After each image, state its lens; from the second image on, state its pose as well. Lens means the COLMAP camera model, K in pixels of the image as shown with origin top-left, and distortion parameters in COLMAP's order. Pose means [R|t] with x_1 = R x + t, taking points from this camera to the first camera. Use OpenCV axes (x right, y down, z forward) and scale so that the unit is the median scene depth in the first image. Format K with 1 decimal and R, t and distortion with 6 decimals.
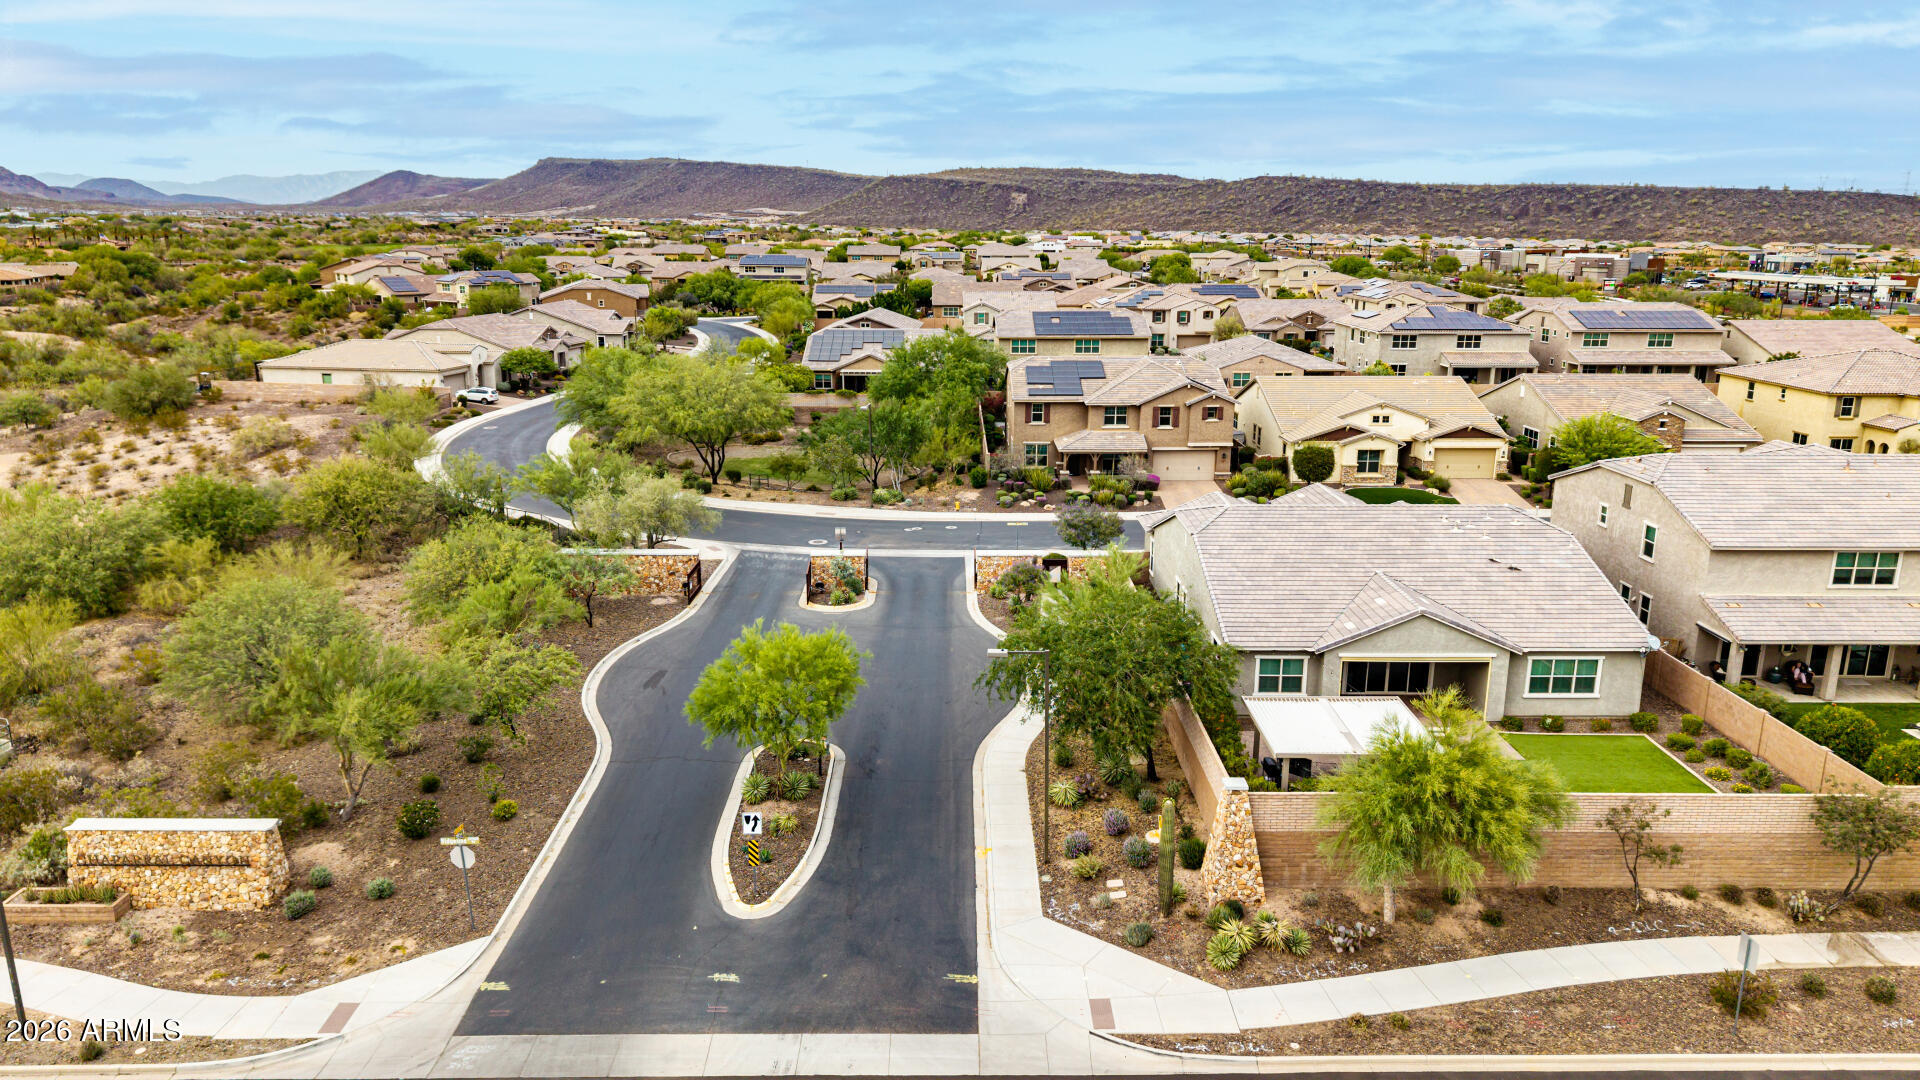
lens RADIAL K [[1279.1, 0, 963.0], [0, 1279.1, 544.0], [0, 0, 1]] dist [0.038866, -0.047451]
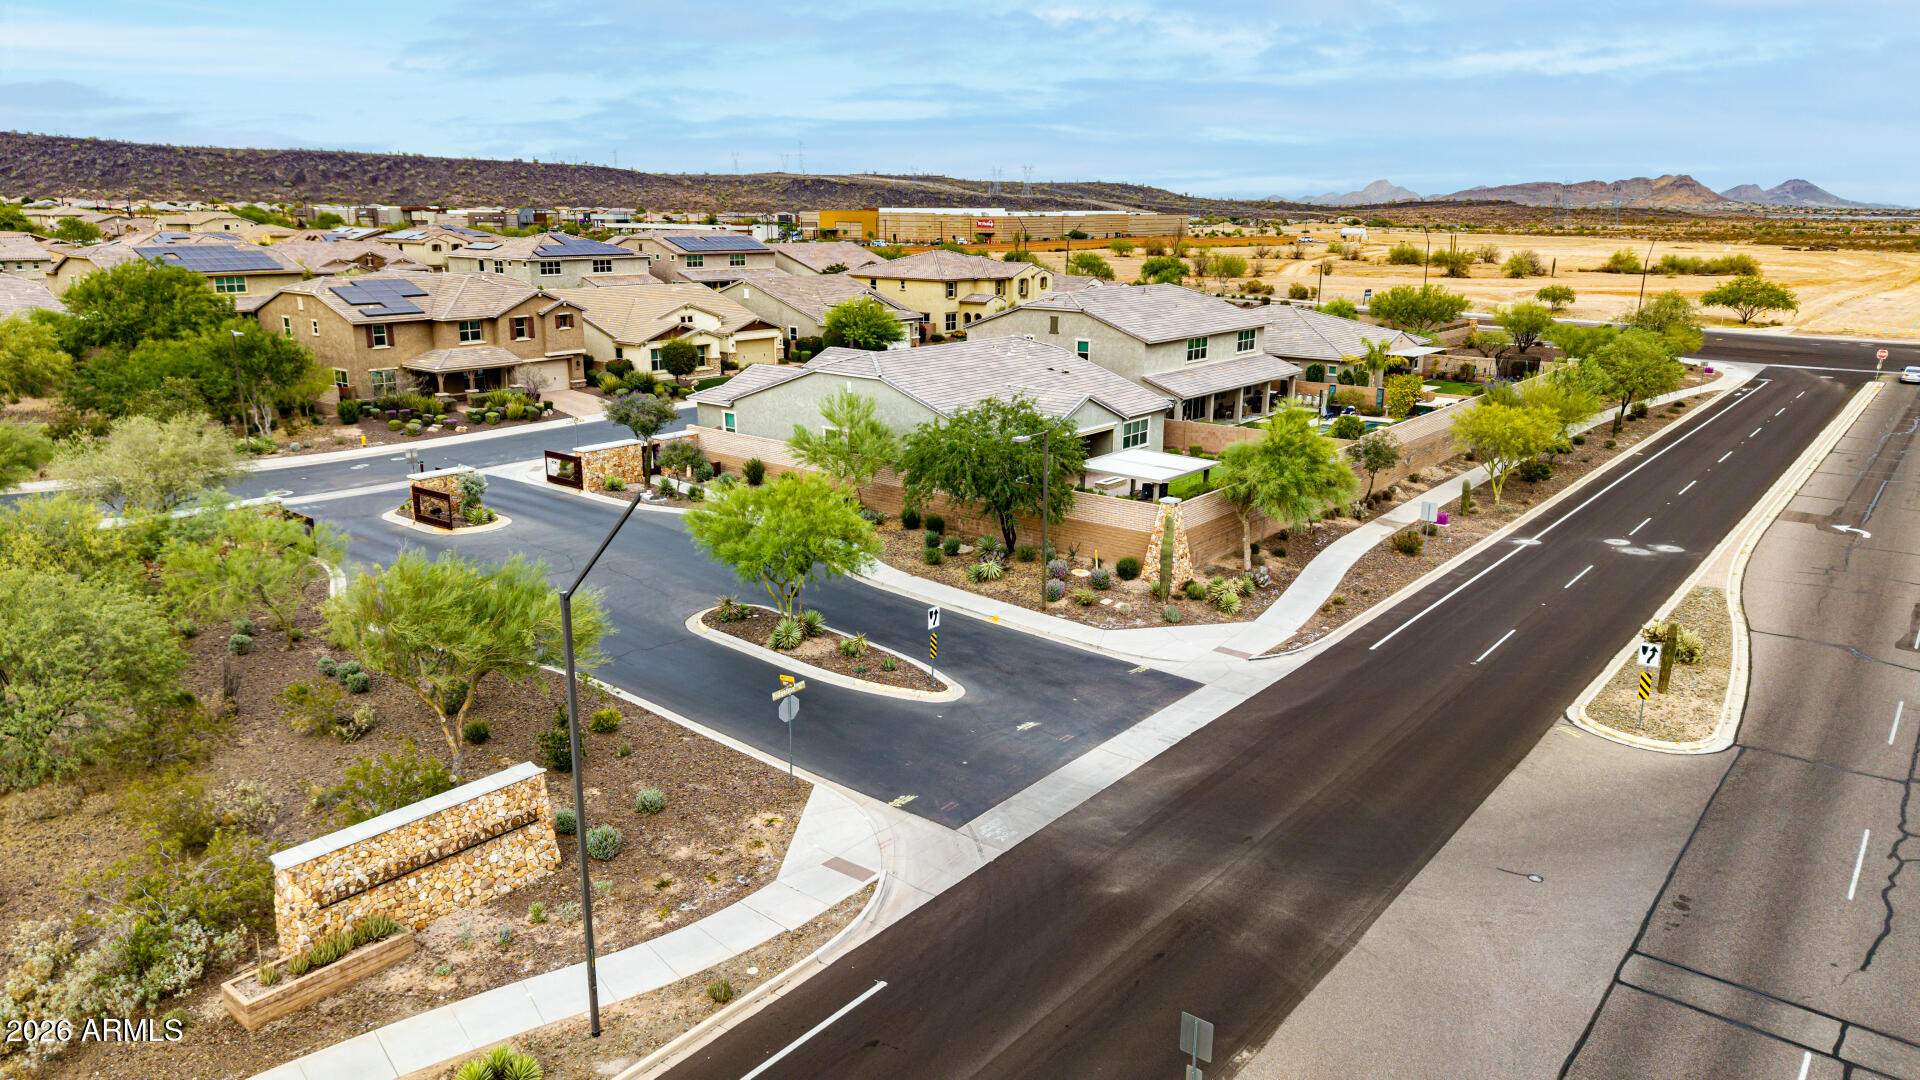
lens RADIAL K [[1279.1, 0, 963.0], [0, 1279.1, 544.0], [0, 0, 1]] dist [0.038866, -0.047451]
pose [[0.632277, -0.197878, 0.749046, -0.398000], [0.182838, 0.977634, 0.103930, 0.021037], [-0.752859, 0.071241, 0.654315, 0.115817]]
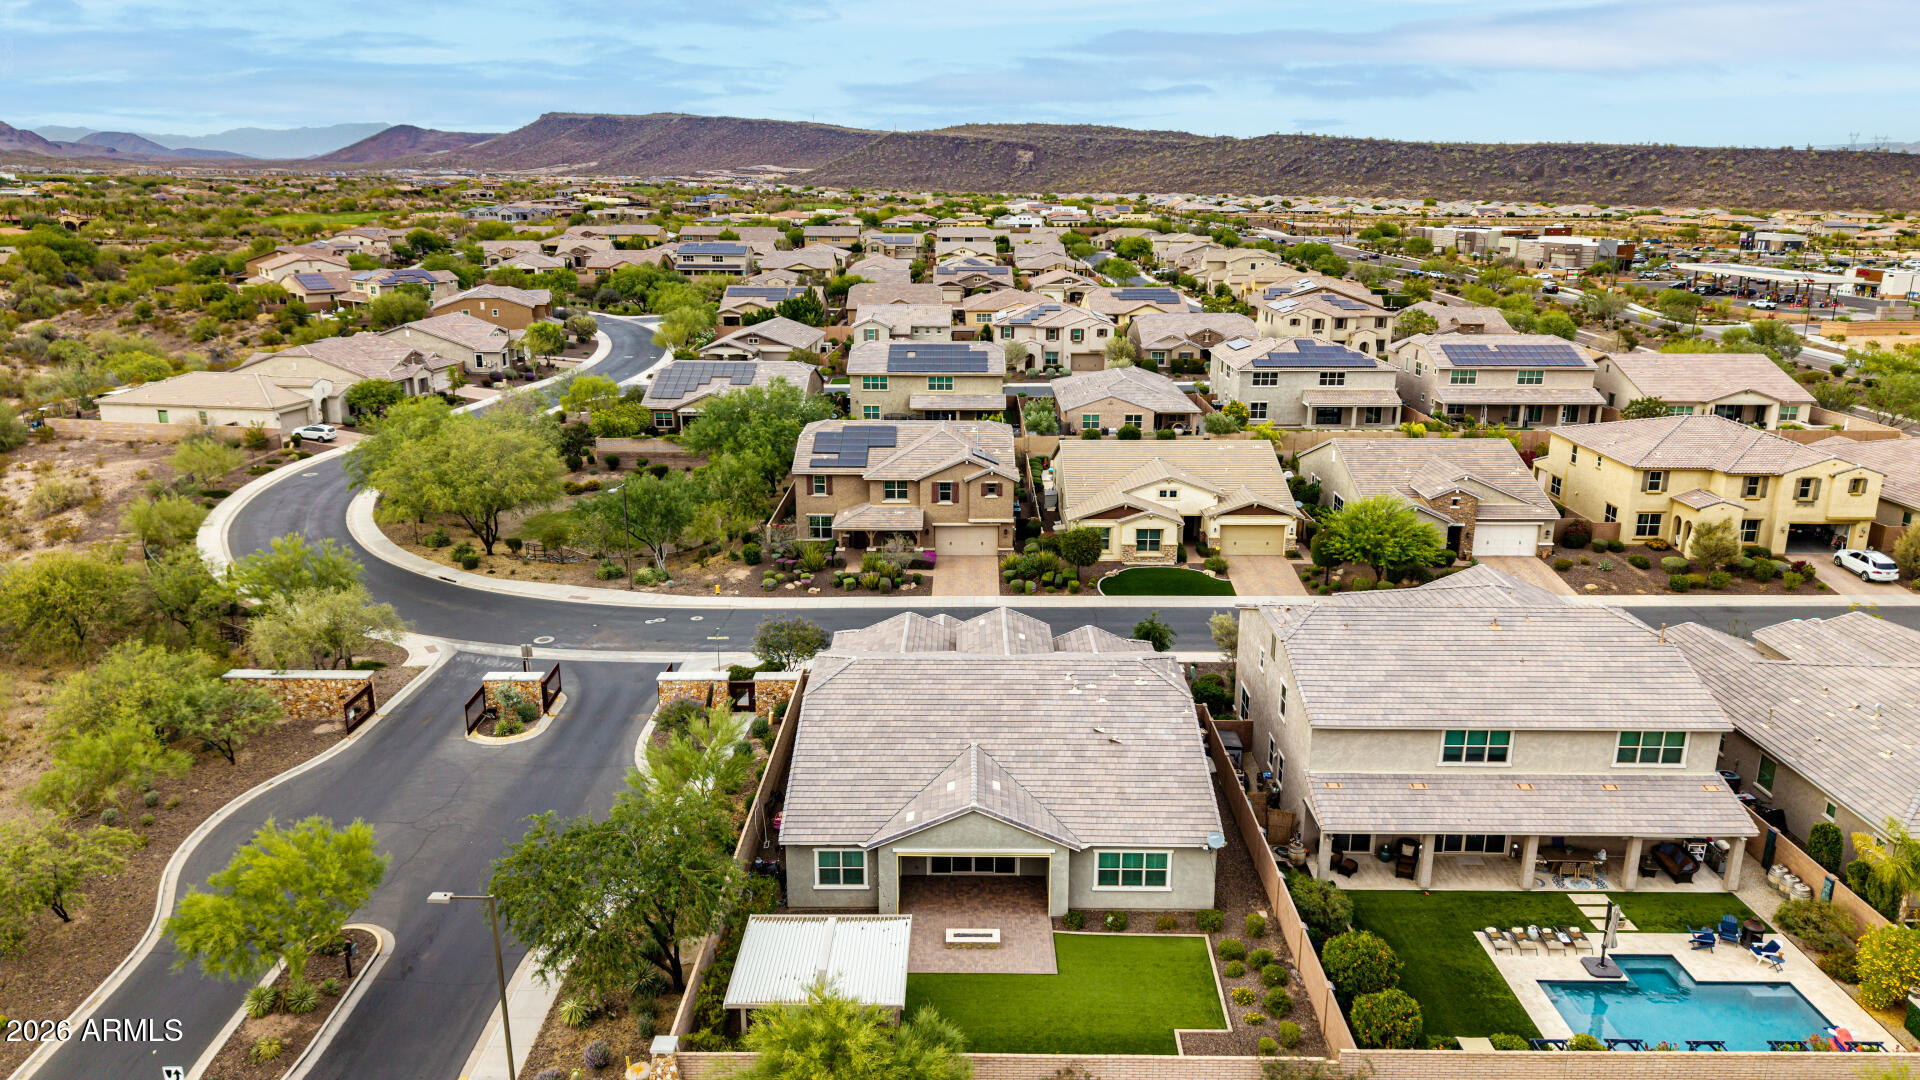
lens RADIAL K [[1298.7, 0, 963.0], [0, 1298.7, 537.5], [0, 0, 1]] dist [0.039075, -0.048492]
pose [[0.999918, 0.002478, -0.012550, 0.185780], [-0.002158, 0.999674, 0.025431, -0.090495], [0.012609, -0.025402, 0.999598, 0.014573]]
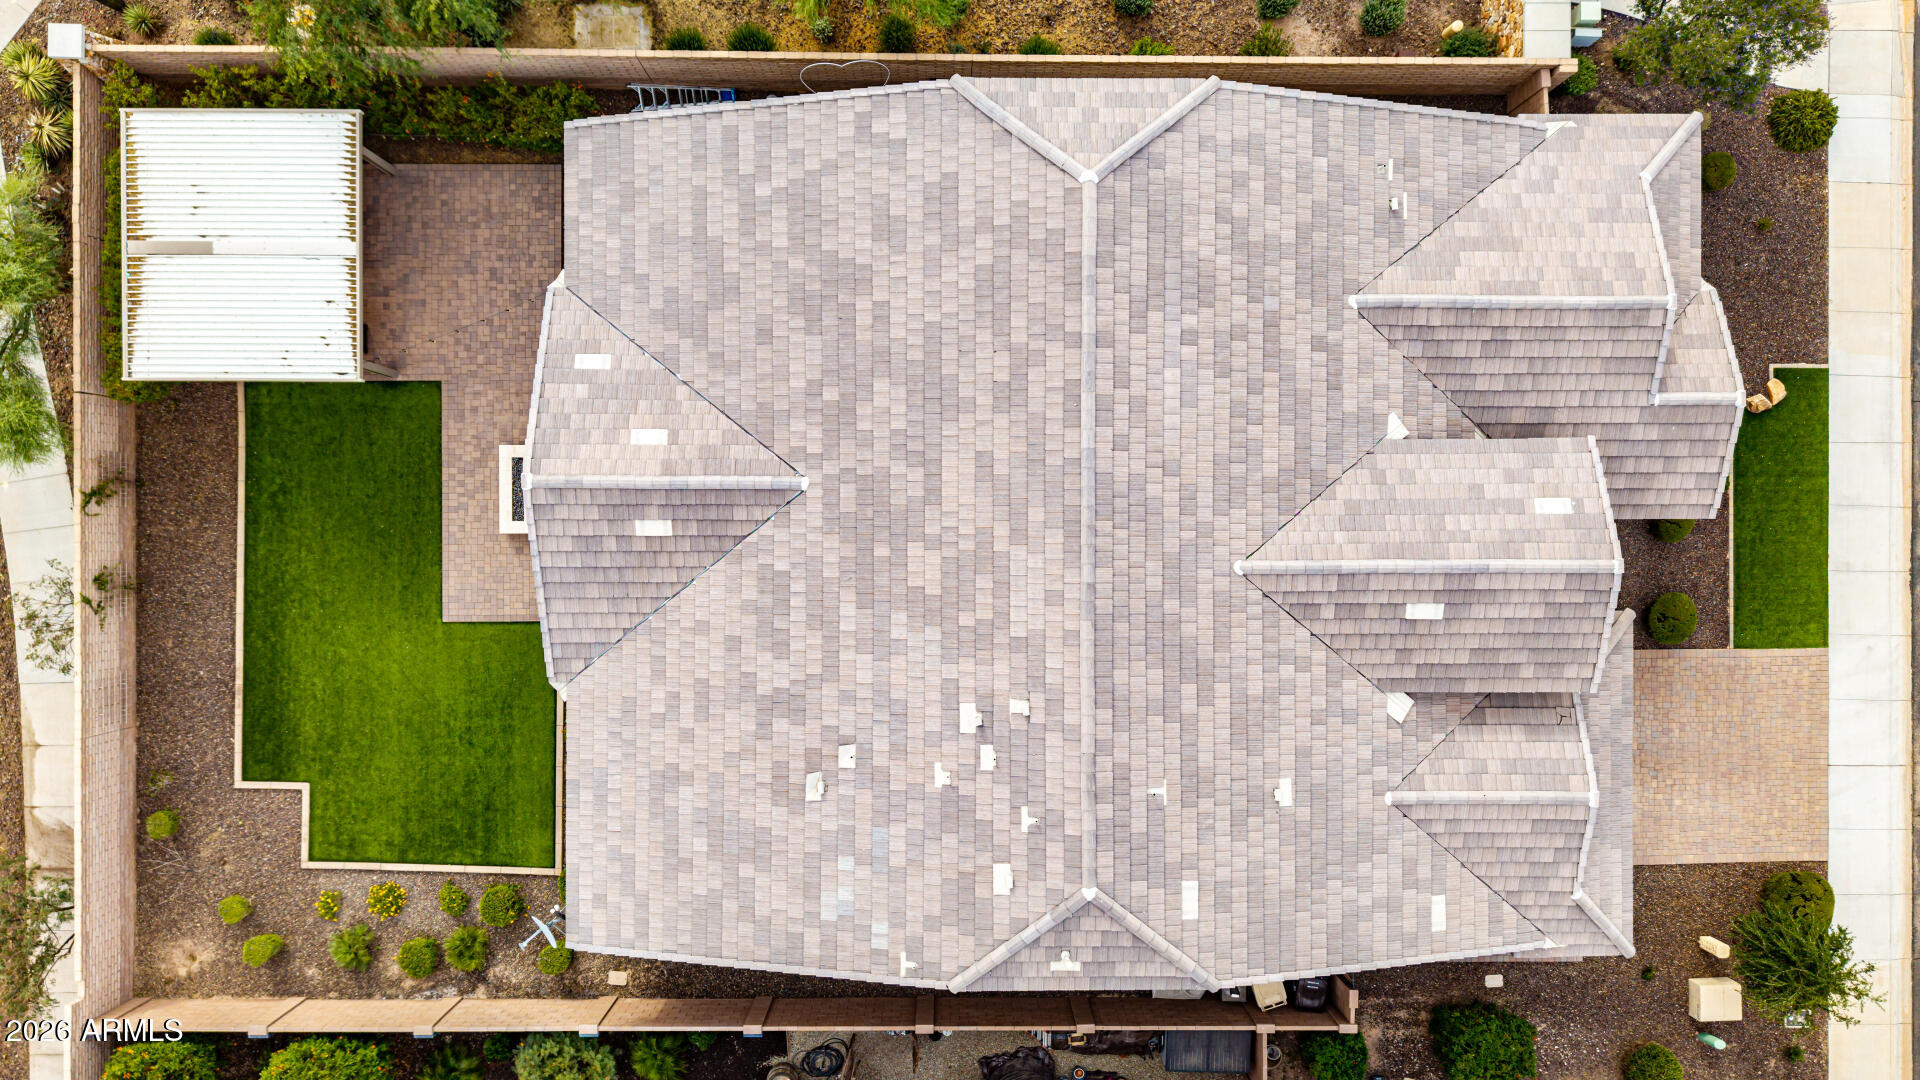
lens RADIAL K [[1279.1, 0, 963.0], [0, 1279.1, 544.0], [0, 0, 1]] dist [0.038866, -0.047451]
pose [[-0.006688, 0.999978, 0.000117, 0.195764], [-0.255319, -0.001821, 0.966855, -0.243490], [0.966834, 0.006436, 0.255326, 0.532743]]
